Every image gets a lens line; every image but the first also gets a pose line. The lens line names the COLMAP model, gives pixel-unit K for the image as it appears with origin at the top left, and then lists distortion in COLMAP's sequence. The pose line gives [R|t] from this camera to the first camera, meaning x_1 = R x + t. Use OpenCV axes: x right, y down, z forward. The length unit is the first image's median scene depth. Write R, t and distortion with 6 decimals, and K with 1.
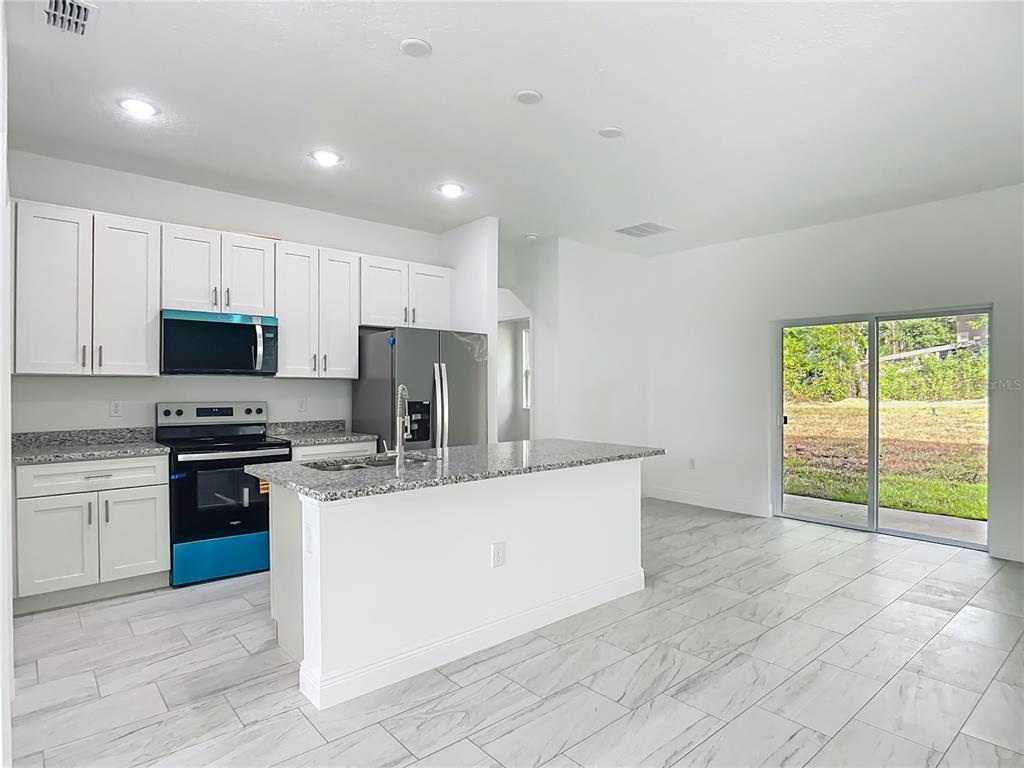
lens RADIAL K [[573.8, 0, 504.6], [0, 573.8, 376.6], [0, 0, 1]] dist [-0.001206, -0.000339]
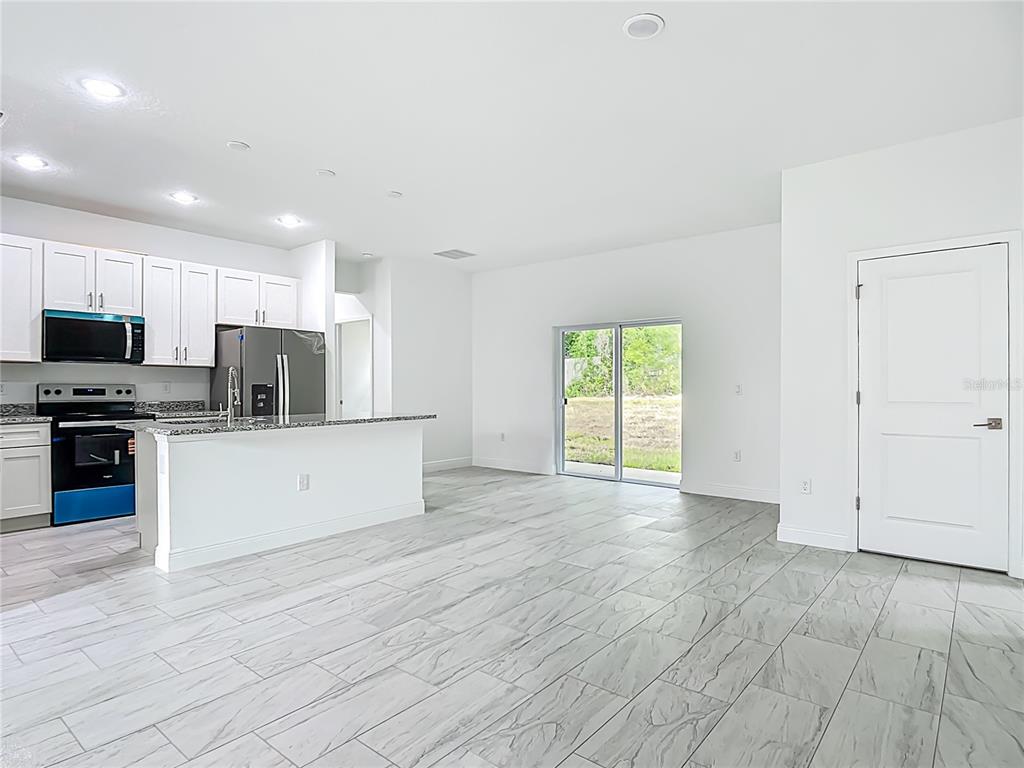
lens RADIAL K [[573.8, 0, 501.1], [0, 573.8, 375.3], [0, 0, 1]] dist [-0.001206, -0.000339]
pose [[0.985847, 0.003572, 0.167609, 0.171809], [-0.003752, 0.999993, 0.000758, 0.021727], [-0.167605, -0.001376, 0.985853, -0.386262]]
